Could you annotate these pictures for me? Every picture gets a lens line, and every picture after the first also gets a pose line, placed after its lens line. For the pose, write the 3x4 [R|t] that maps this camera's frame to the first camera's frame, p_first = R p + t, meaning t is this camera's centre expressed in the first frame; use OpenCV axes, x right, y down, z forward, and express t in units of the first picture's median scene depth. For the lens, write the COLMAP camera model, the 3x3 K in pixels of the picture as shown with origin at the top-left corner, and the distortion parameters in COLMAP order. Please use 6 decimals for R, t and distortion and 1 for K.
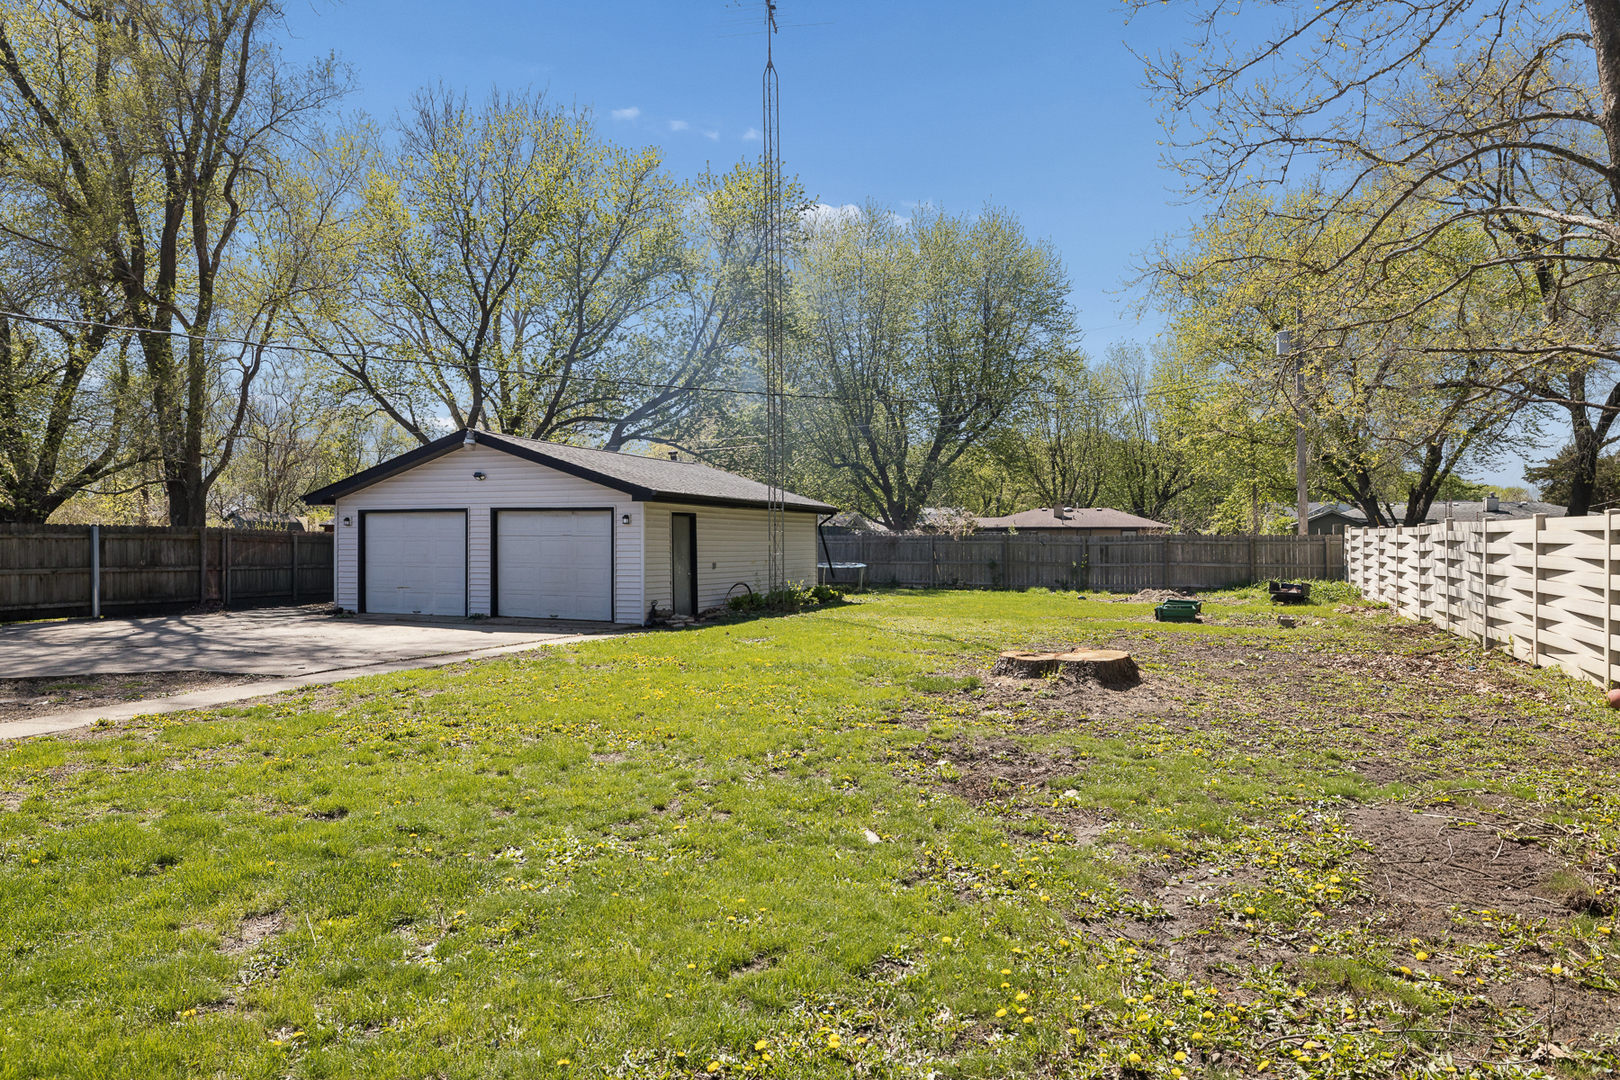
lens RADIAL K [[1076.8, 0, 809.9], [0, 1076.8, 539.3], [0, 0, 1]] dist [0.000924, 0.000108]
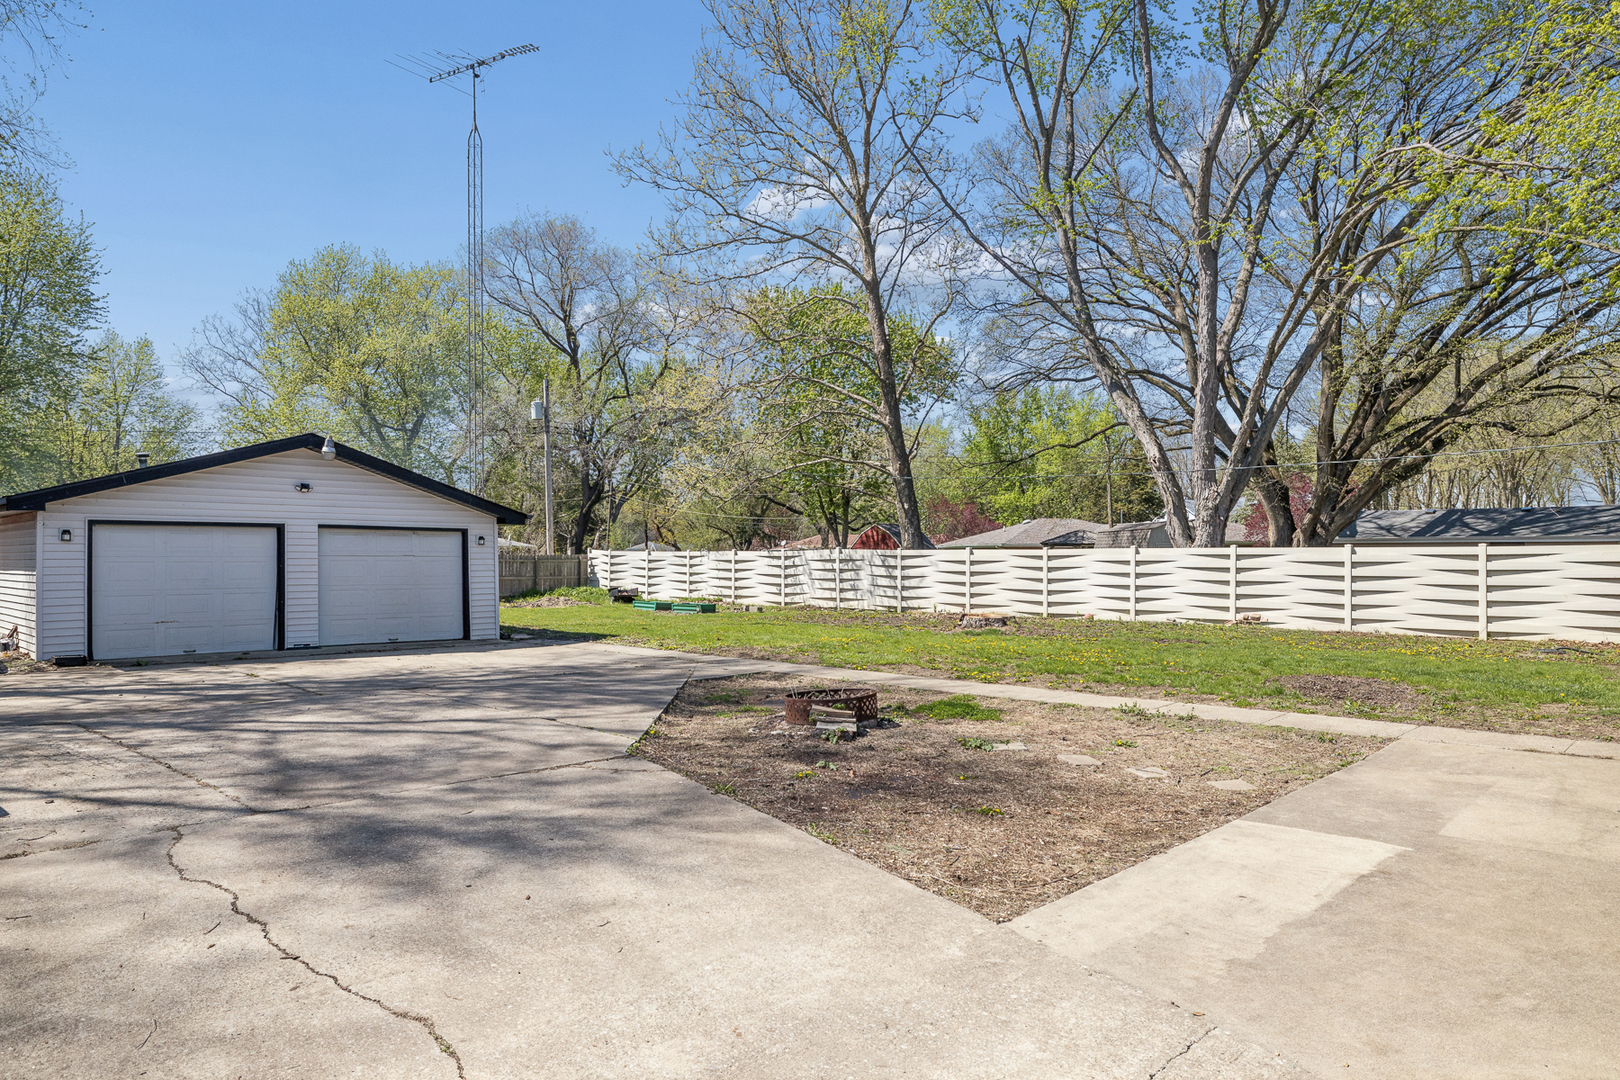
lens RADIAL K [[1034.7, 0, 809.1], [0, 1034.7, 543.6], [0, 0, 1]] dist [-0.003221, -0.002829]
pose [[0.375084, 0.012946, 0.926900, -0.926132], [-0.000901, 0.999907, -0.013602, -0.002019], [-0.926990, 0.004267, 0.375061, 0.301972]]
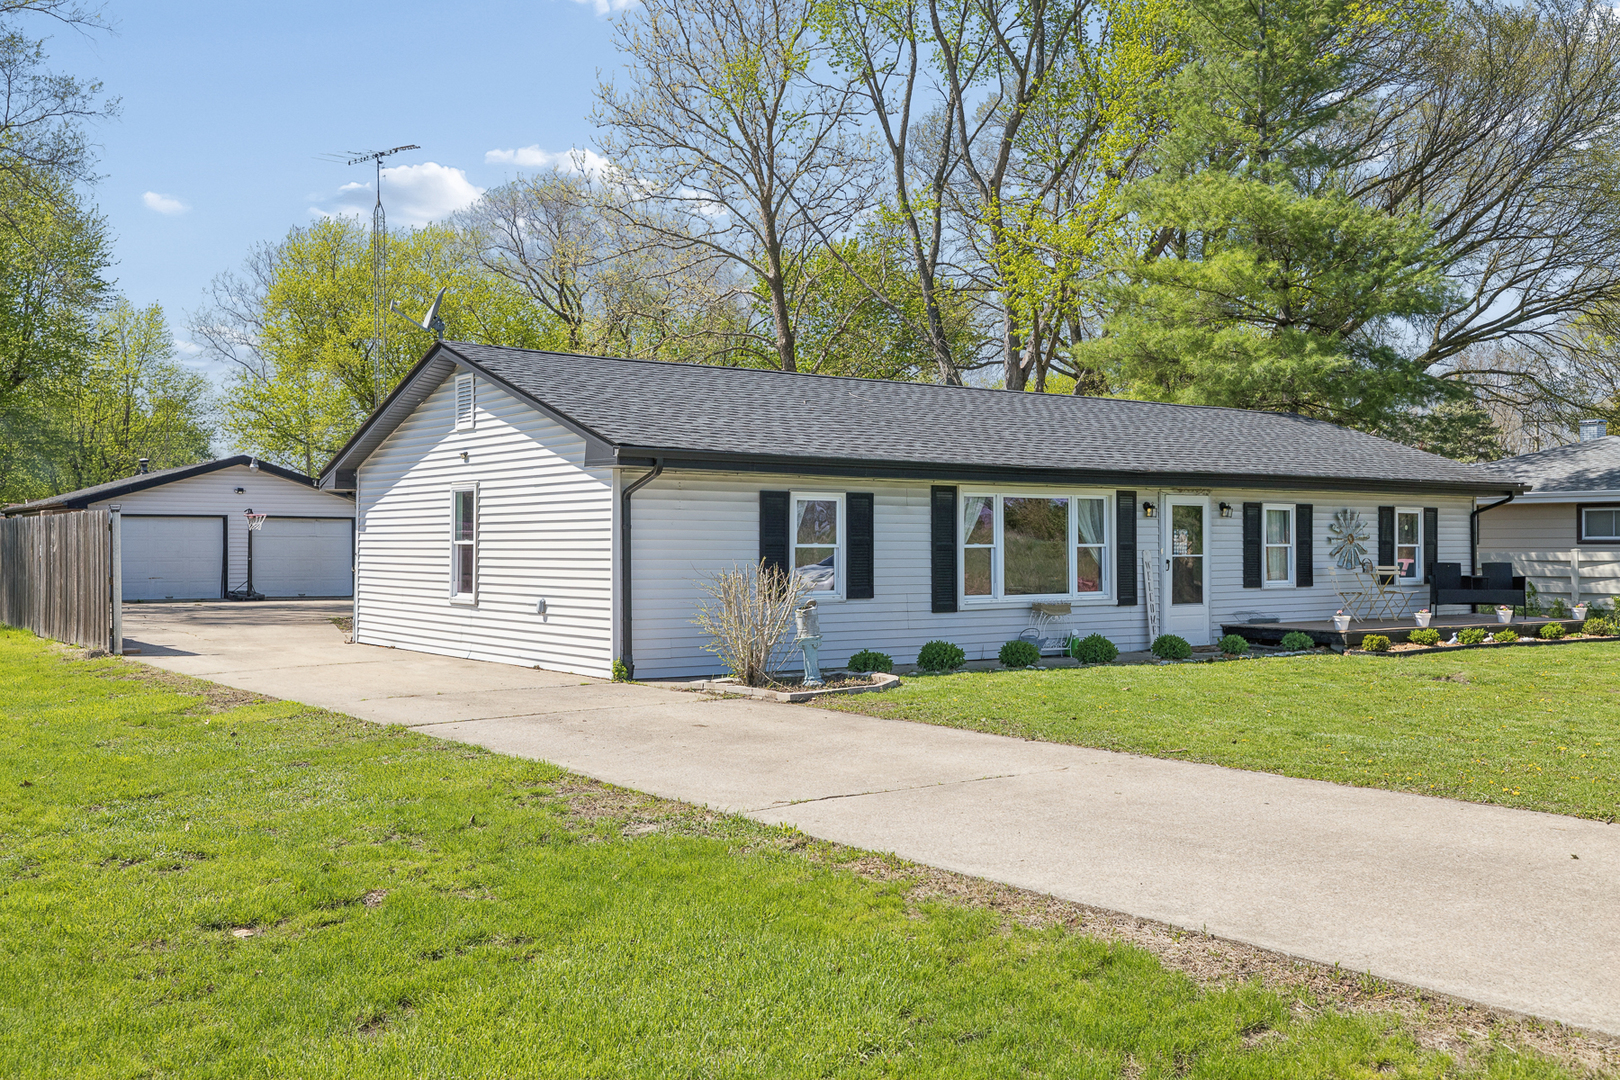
lens RADIAL K [[1514.6, 0, 810.3], [0, 1514.6, 542.1], [0, 0, 1]] dist [-0.007852, 0.000000]
pose [[0.523928, 0.001694, 0.851761, -1.507687], [-0.002000, 0.999998, -0.000758, 0.004444], [-0.851760, -0.001306, 0.523930, -0.559484]]
